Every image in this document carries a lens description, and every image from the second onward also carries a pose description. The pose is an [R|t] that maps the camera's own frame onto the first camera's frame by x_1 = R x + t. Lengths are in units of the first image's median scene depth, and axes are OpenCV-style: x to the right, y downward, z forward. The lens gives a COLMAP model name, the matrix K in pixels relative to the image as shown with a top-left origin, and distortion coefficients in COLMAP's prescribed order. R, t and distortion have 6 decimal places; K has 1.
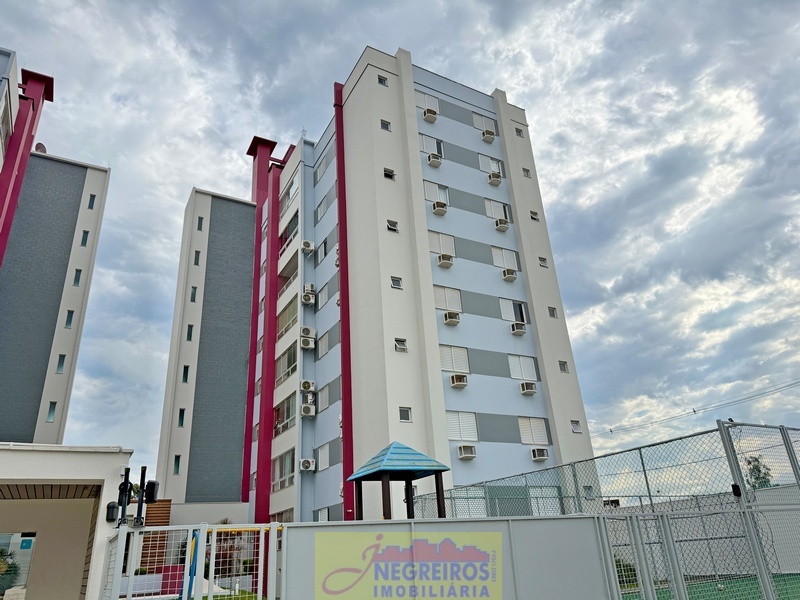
lens RADIAL K [[579.9, 0, 423.6], [0, 579.9, 292.1], [0, 0, 1]] dist [0.023191, -0.034087]
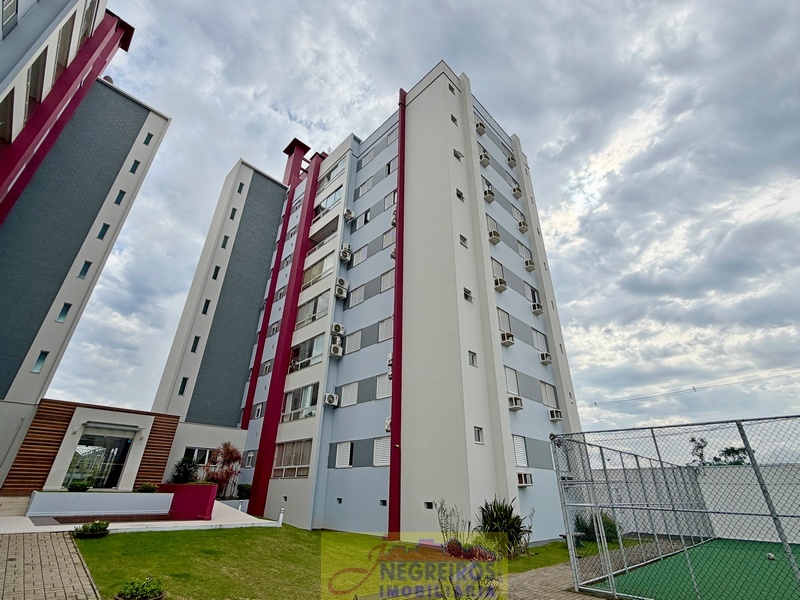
lens RADIAL K [[365.6, 0, 402.9], [0, 365.6, 302.4], [0, 0, 1]] dist [-0.005632, 0.001332]
pose [[0.963256, 0.192211, 0.187598, -0.209167], [-0.181245, 0.980641, -0.074119, 0.134154], [-0.198213, 0.037395, 0.979445, 0.285357]]
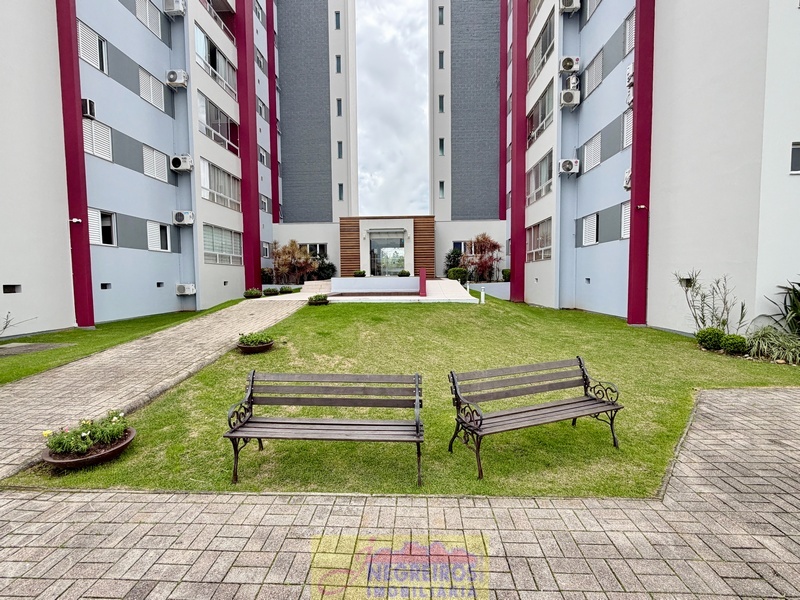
lens RADIAL K [[365.6, 0, 404.6], [0, 365.6, 303.3], [0, 0, 1]] dist [-0.005632, 0.001332]
pose [[0.840785, 0.098853, -0.532268, -0.091407], [0.178582, 0.877511, 0.445065, 0.175718], [0.511067, -0.469257, 0.720145, 0.376696]]
